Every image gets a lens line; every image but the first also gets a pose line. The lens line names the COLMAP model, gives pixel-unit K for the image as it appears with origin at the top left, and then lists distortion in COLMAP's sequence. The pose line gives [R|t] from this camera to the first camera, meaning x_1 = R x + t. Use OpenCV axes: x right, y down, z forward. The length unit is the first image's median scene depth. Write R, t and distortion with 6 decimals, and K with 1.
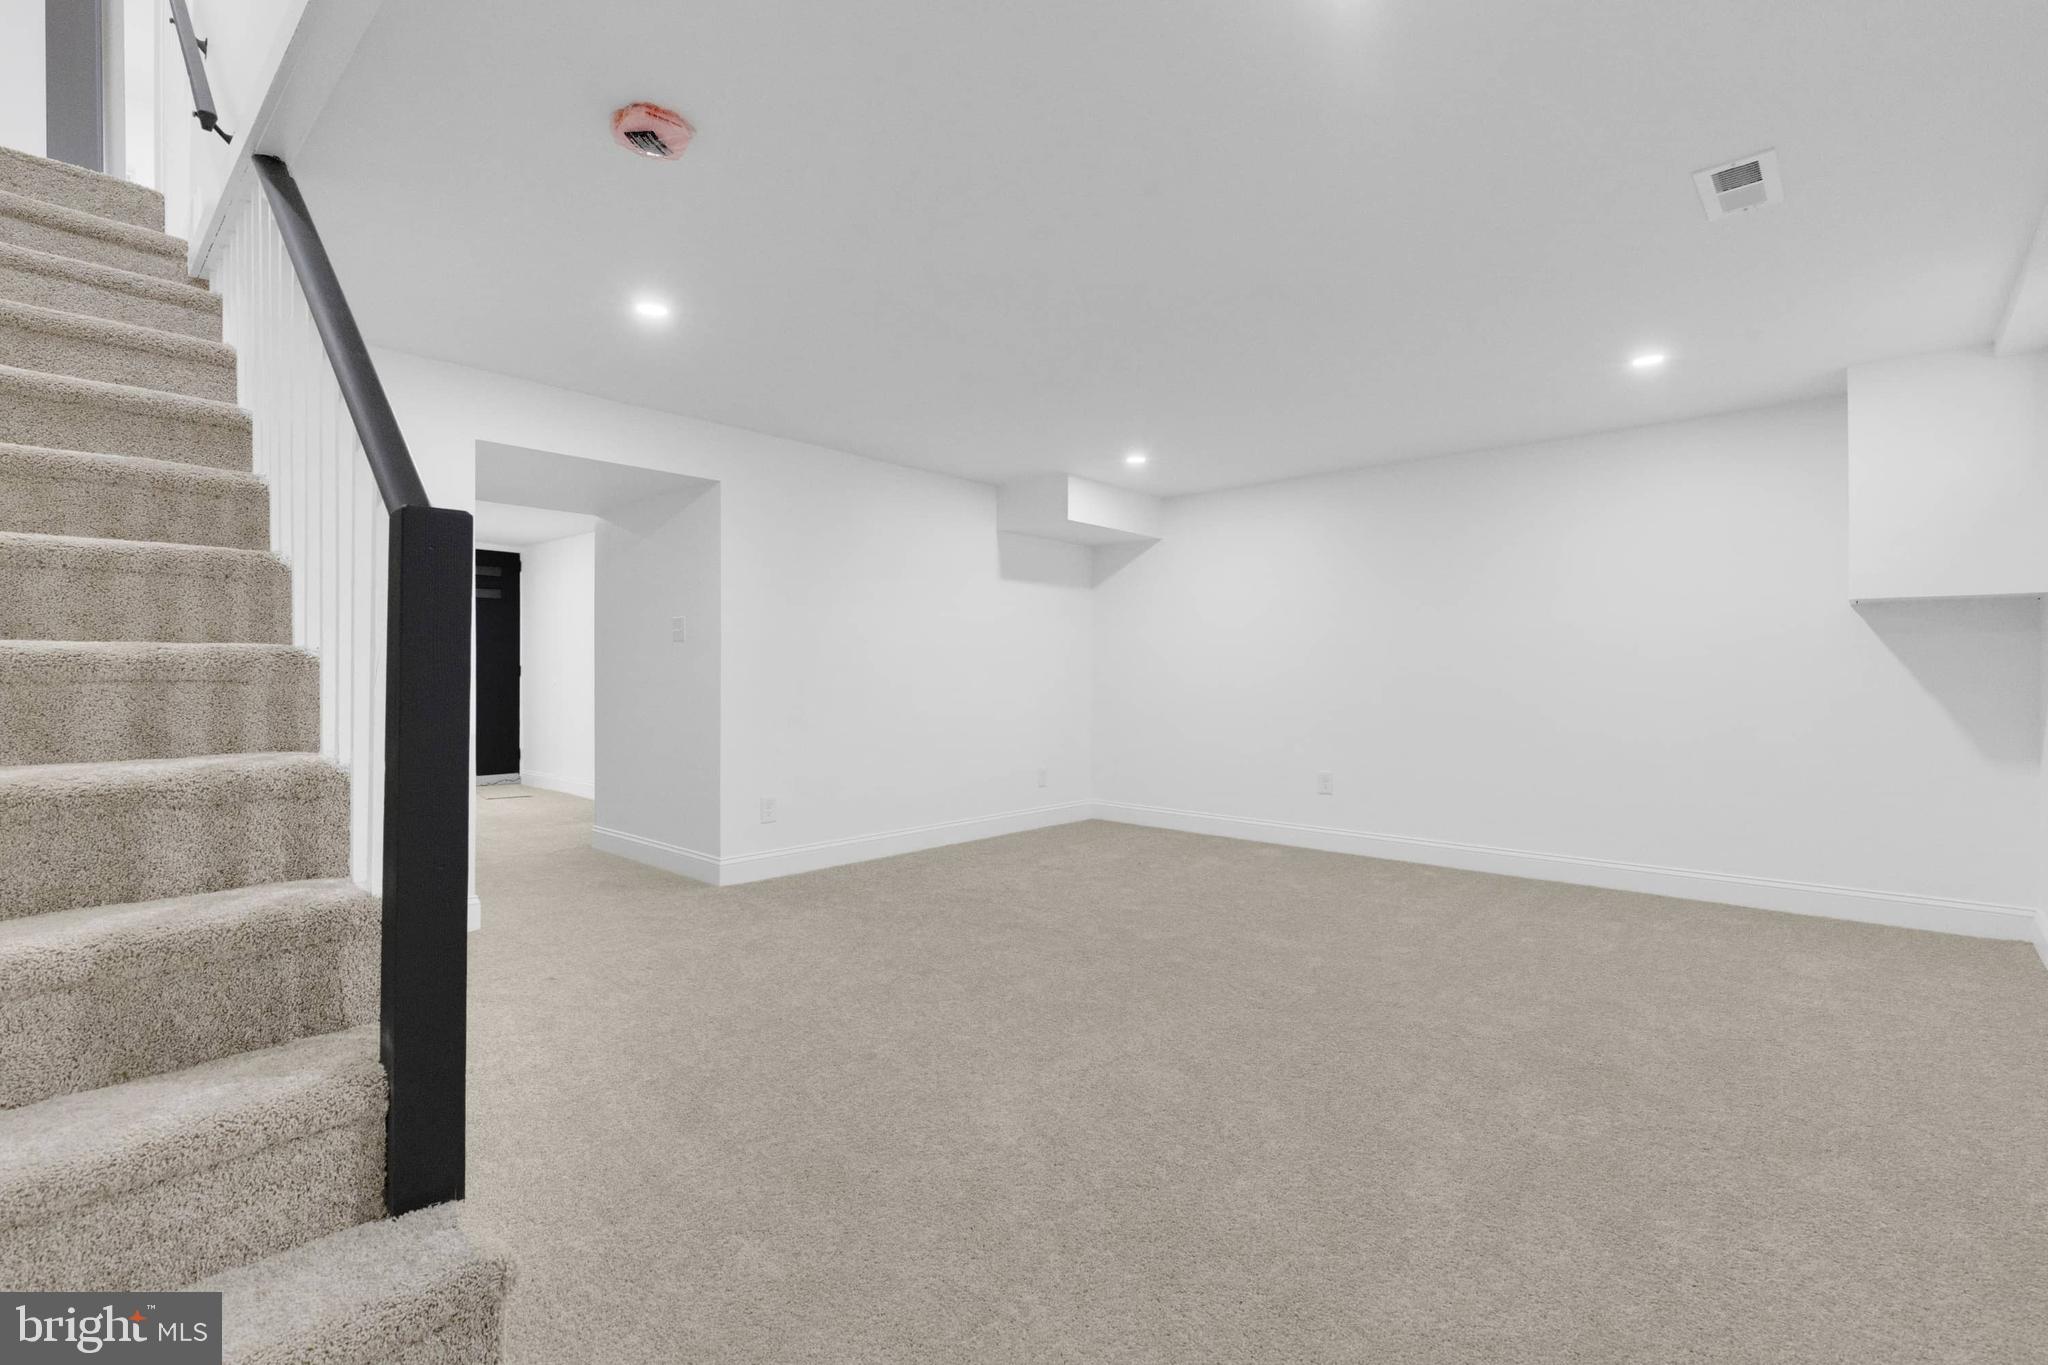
lens RADIAL K [[920.2, 0, 1024.0], [0, 920.2, 682.5], [0, 0, 1]] dist [0.002018, -0.000050]
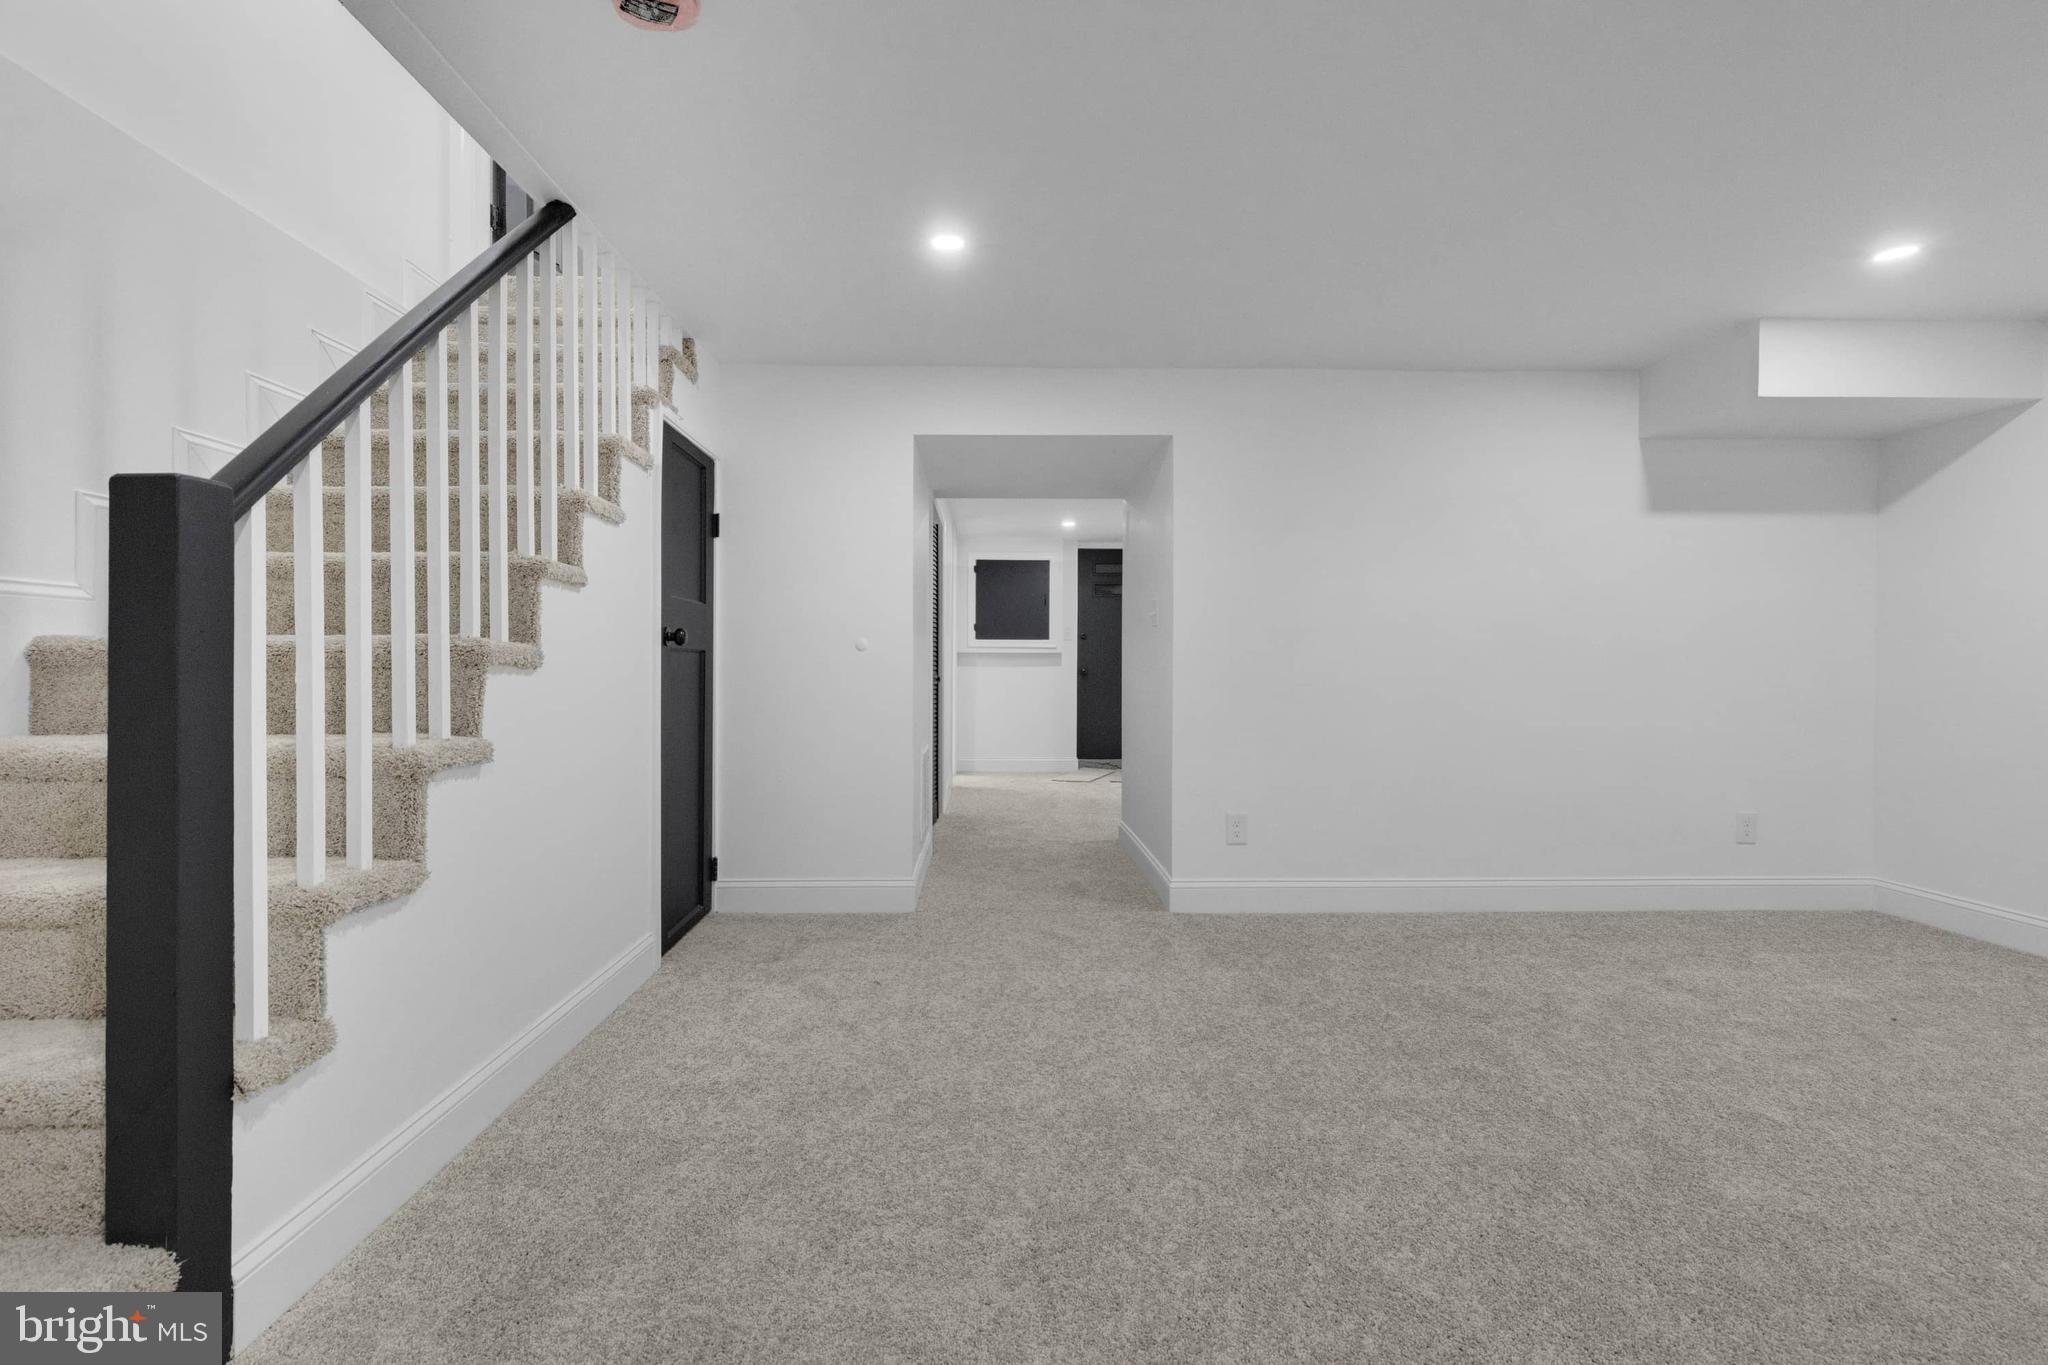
lens RADIAL K [[920.2, 0, 1024.0], [0, 920.2, 682.5], [0, 0, 1]] dist [0.002018, -0.000050]
pose [[0.688320, 0.014223, -0.725267, 0.174346], [-0.006527, 0.999889, 0.013415, -0.000693], [0.725378, -0.004500, 0.688337, 0.292530]]
